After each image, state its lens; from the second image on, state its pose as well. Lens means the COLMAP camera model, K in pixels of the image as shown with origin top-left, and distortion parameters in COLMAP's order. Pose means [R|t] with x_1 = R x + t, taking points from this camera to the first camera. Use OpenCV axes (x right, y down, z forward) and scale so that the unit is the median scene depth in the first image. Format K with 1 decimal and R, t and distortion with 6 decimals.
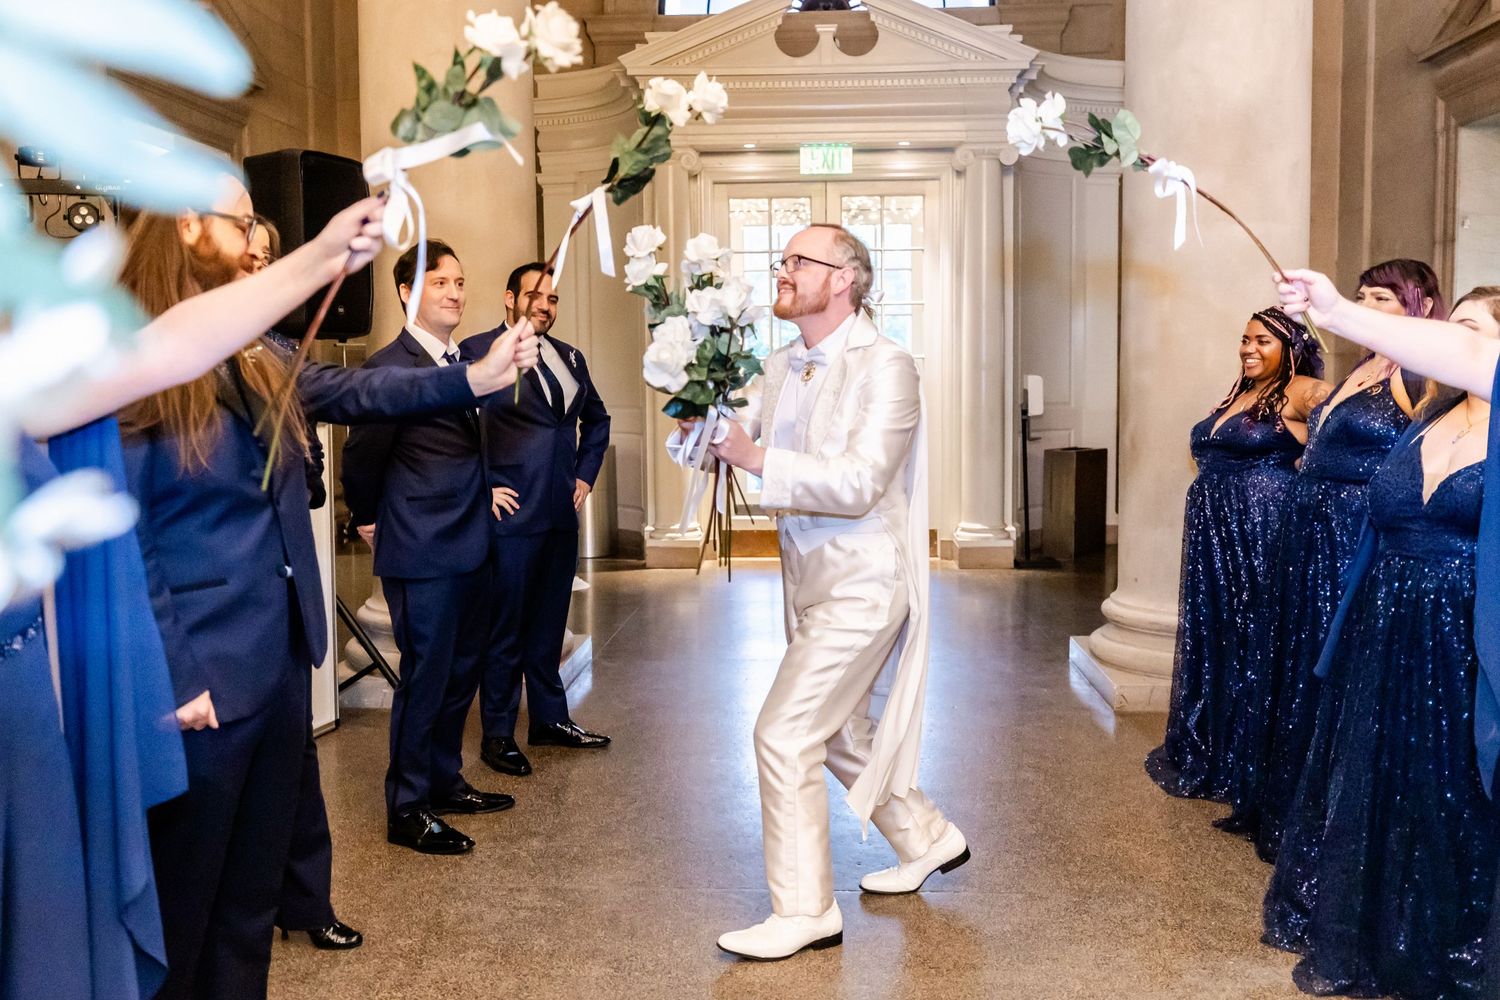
lens RADIAL K [[1356.4, 0, 743.5], [0, 1356.4, 471.2], [0, 0, 1]] dist [0.003309, -0.003097]
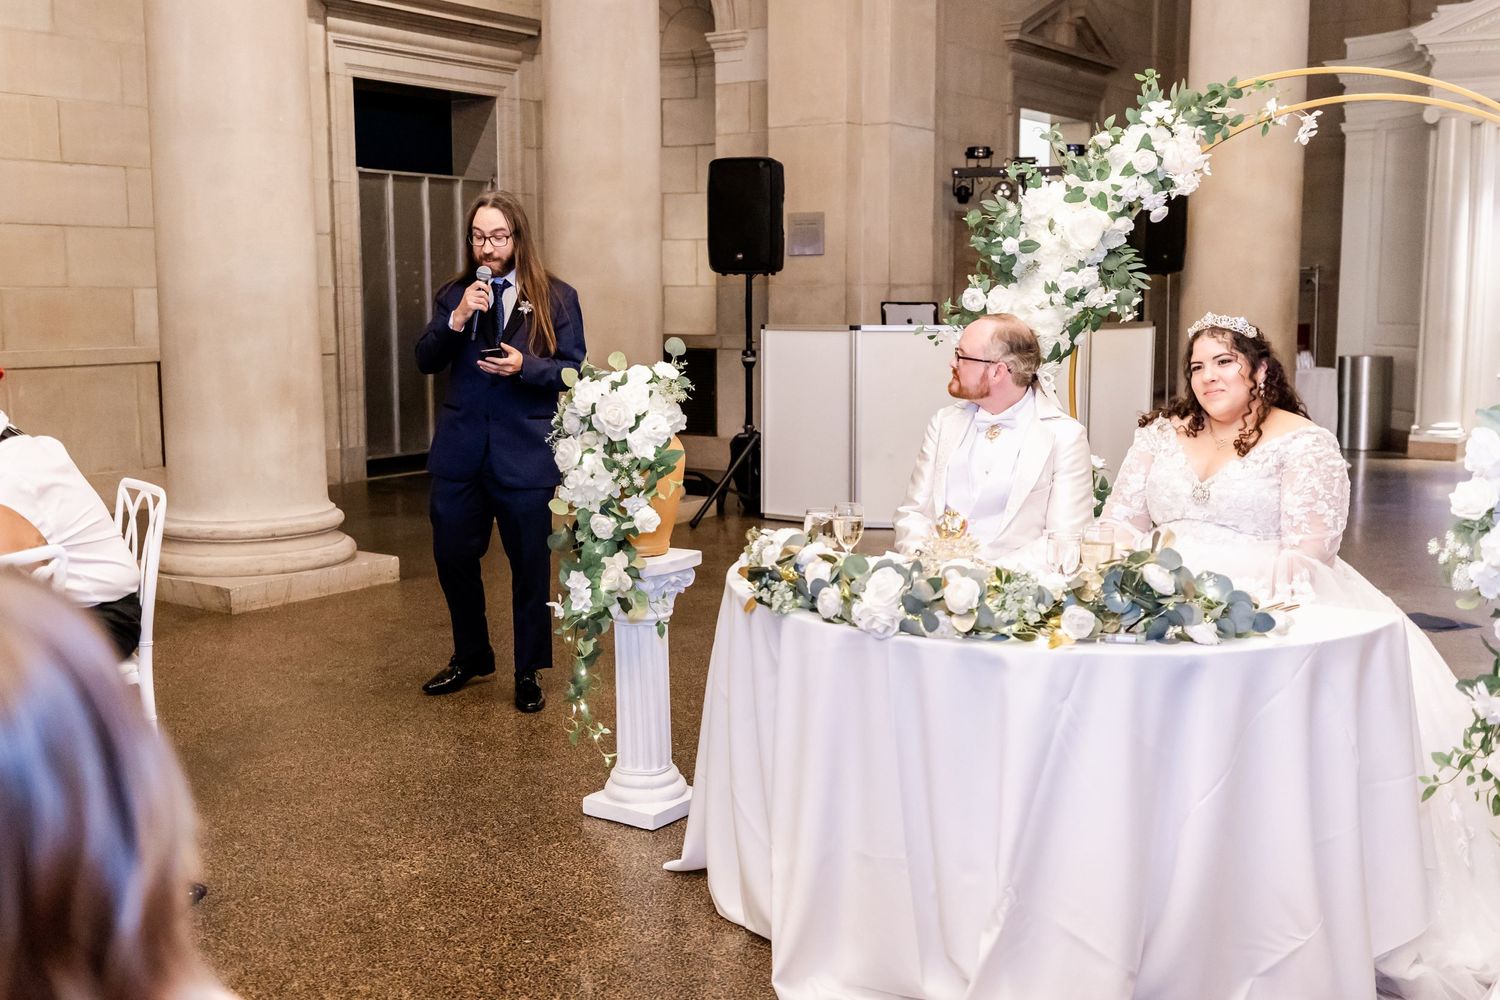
lens RADIAL K [[1564.9, 0, 752.2], [0, 1564.9, 490.1], [0, 0, 1]] dist [0.014361, 0.019811]
pose [[0.855470, 0.071502, -0.512892, 0.156951], [-0.043084, 0.996815, 0.067105, 0.033288], [0.516057, -0.035309, 0.855826, -0.521659]]
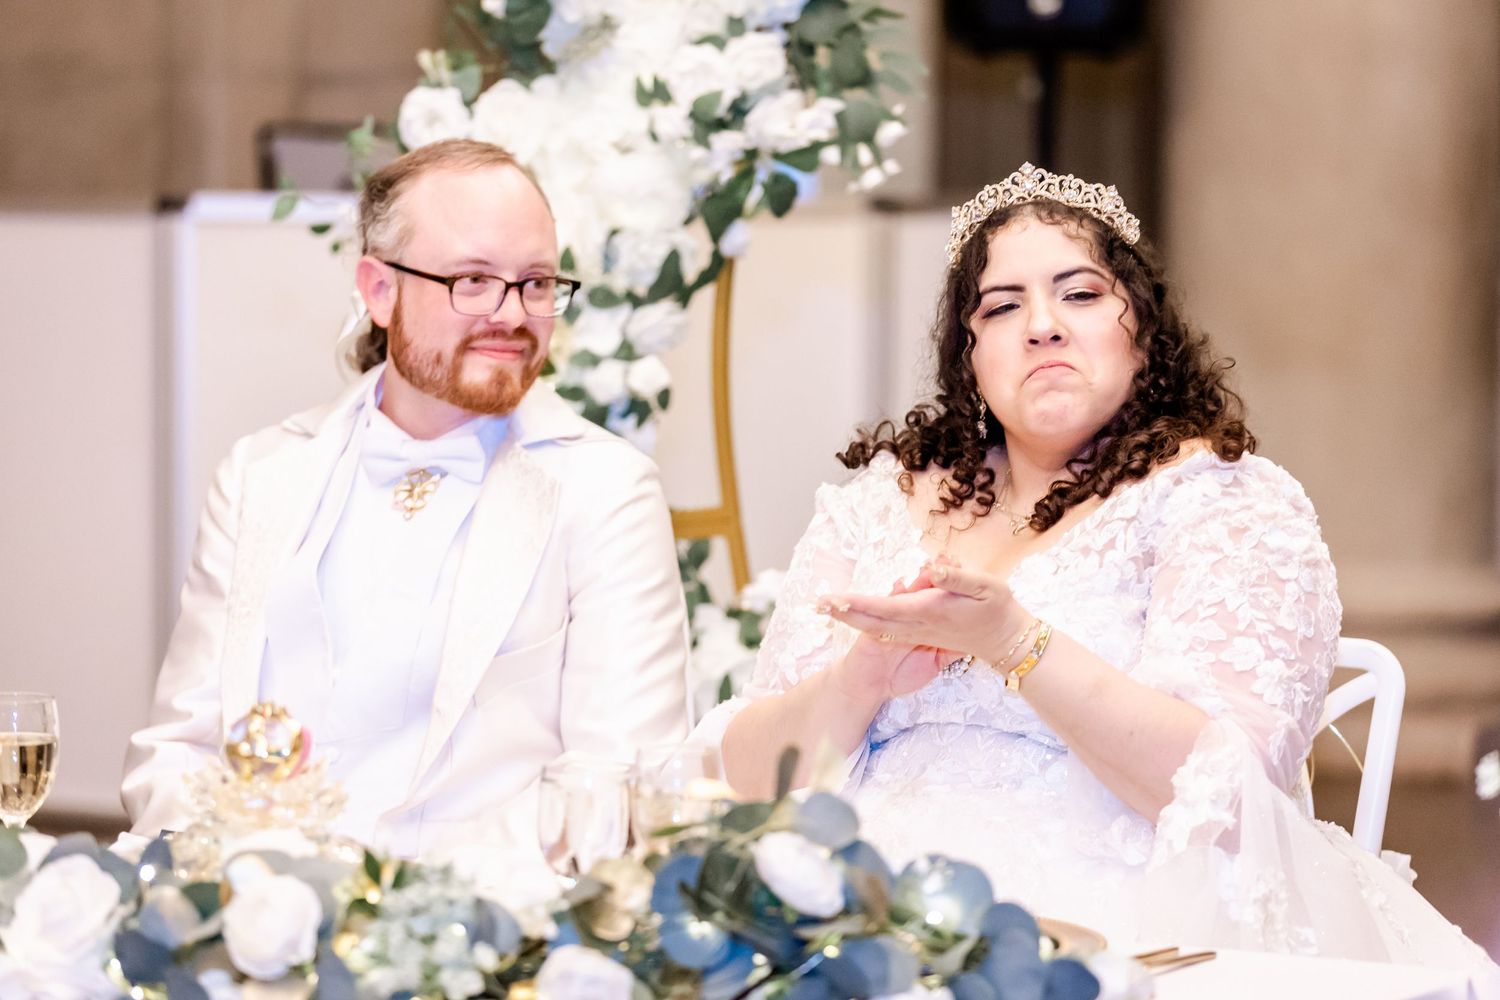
lens RADIAL K [[5011.9, 0, 780.3], [0, 5011.9, 499.5], [0, 0, 1]] dist [-0.060287, 0.662749]
pose [[0.931663, 0.046749, -0.360304, 0.198478], [-0.044767, 0.998901, 0.013847, 0.035536], [0.360556, 0.003229, 0.932732, -0.560529]]
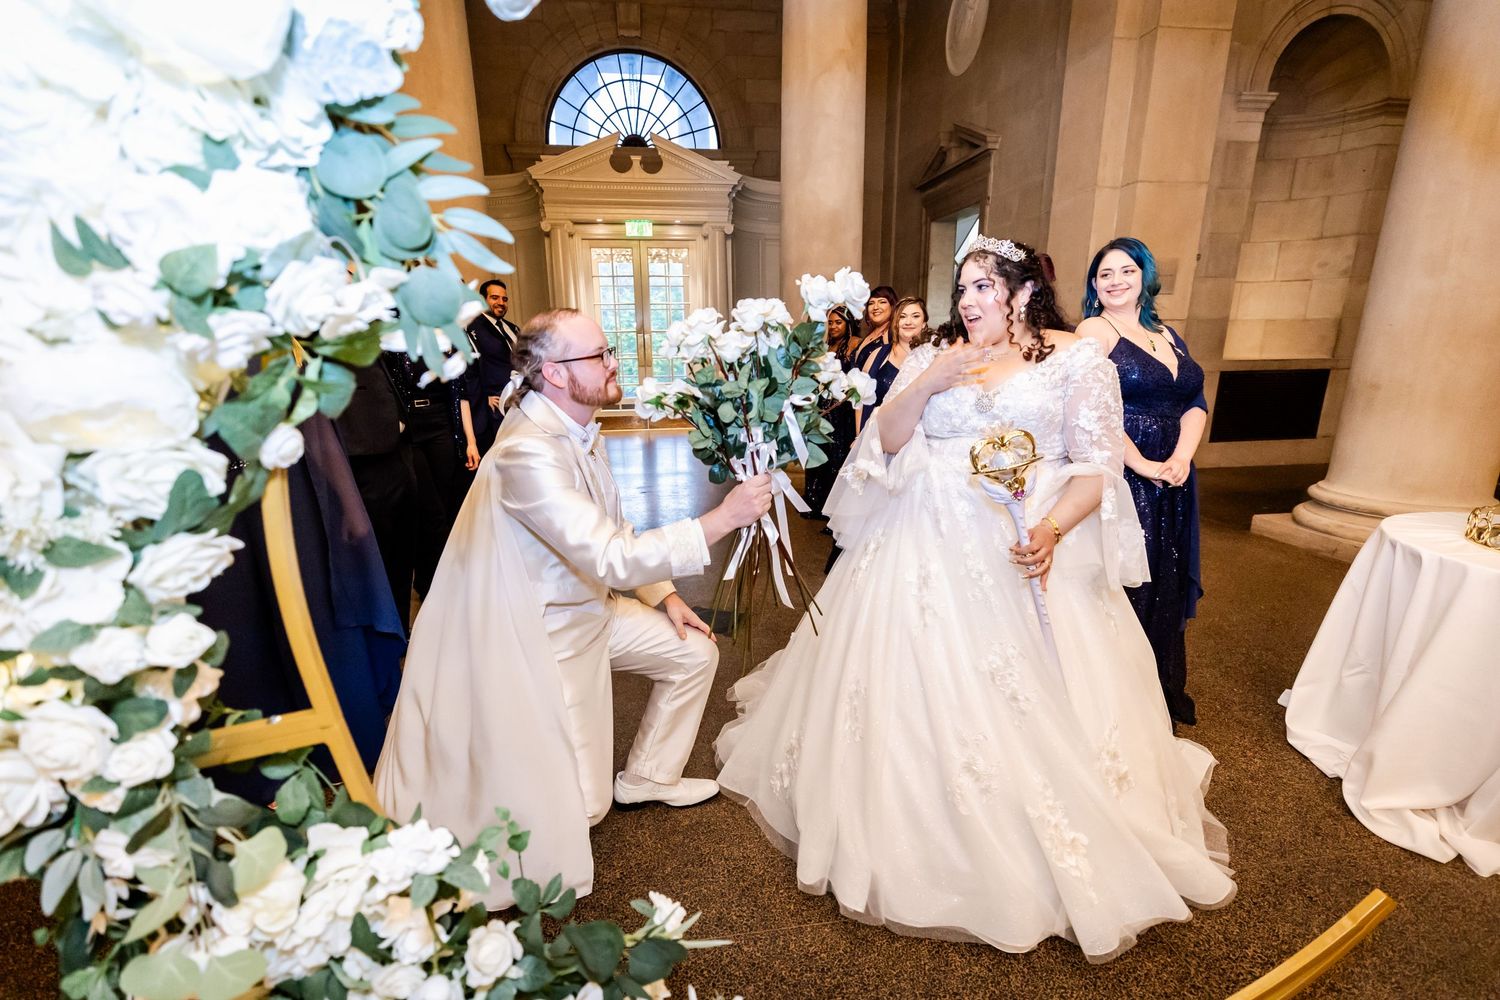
lens RADIAL K [[661.6, 0, 745.7], [0, 661.6, 509.3], [0, 0, 1]] dist [0.000865, -0.000097]
pose [[0.977880, -0.054674, 0.201894, -0.005141], [0.018095, 0.983727, 0.178757, 0.006182], [-0.208382, -0.171149, 0.962956, -0.045135]]
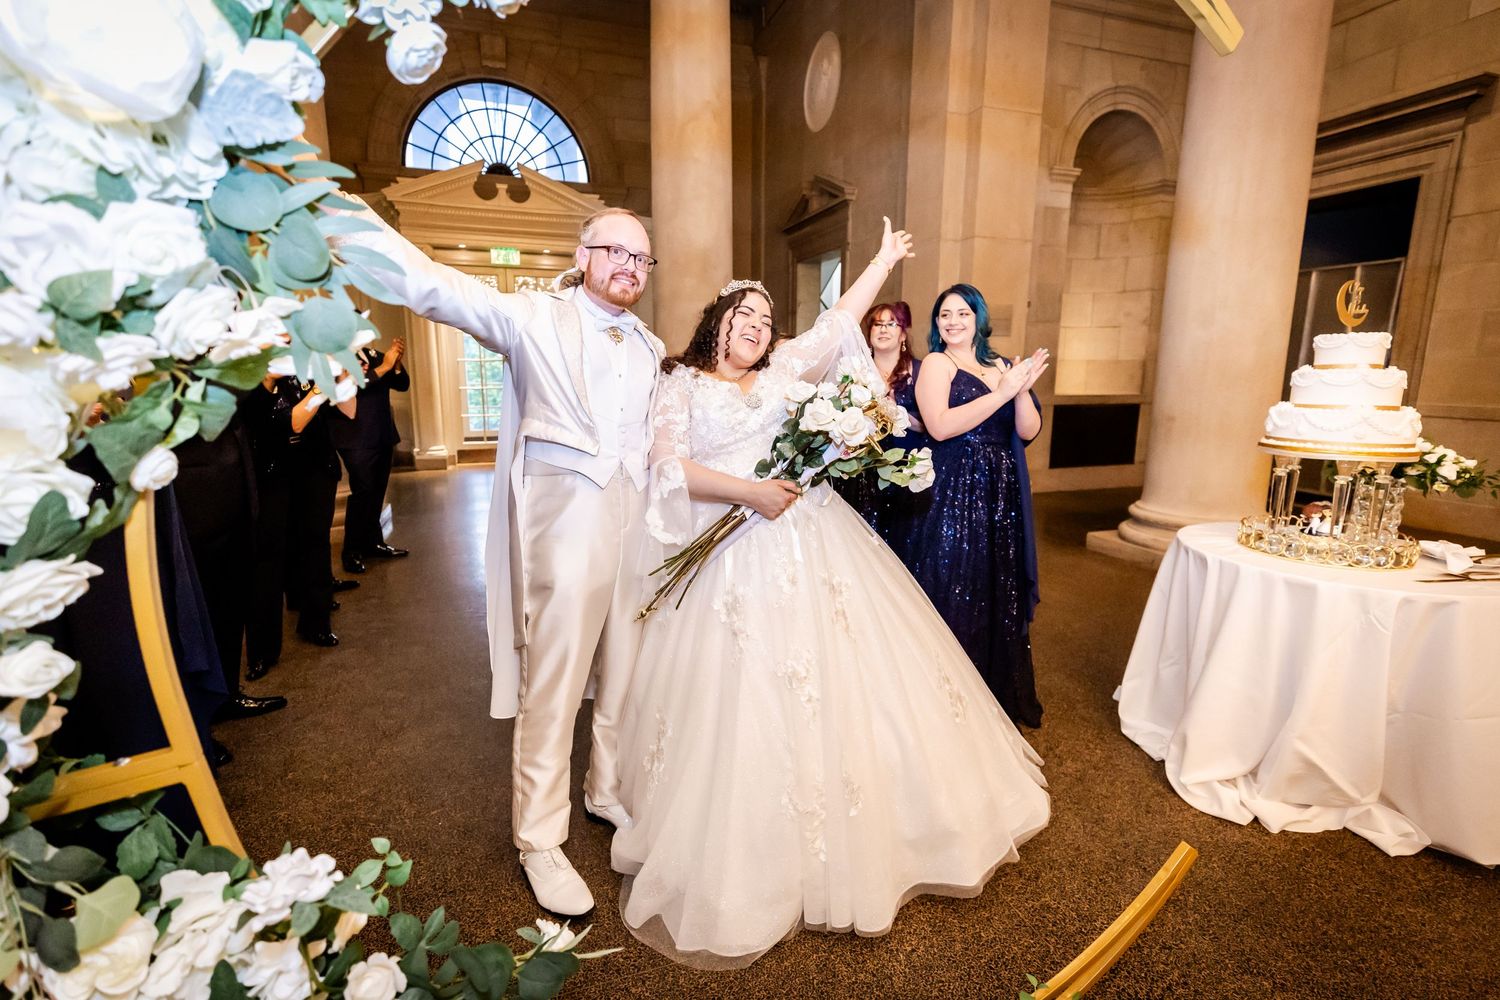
lens RADIAL K [[678.6, 0, 746.7], [0, 678.6, 487.9], [0, 0, 1]] dist [0.000427, 0.000293]
pose [[0.922924, -0.054070, 0.381167, -0.008750], [0.016407, 0.994713, 0.101377, 0.007149], [-0.384633, -0.087309, 0.918931, -0.055899]]
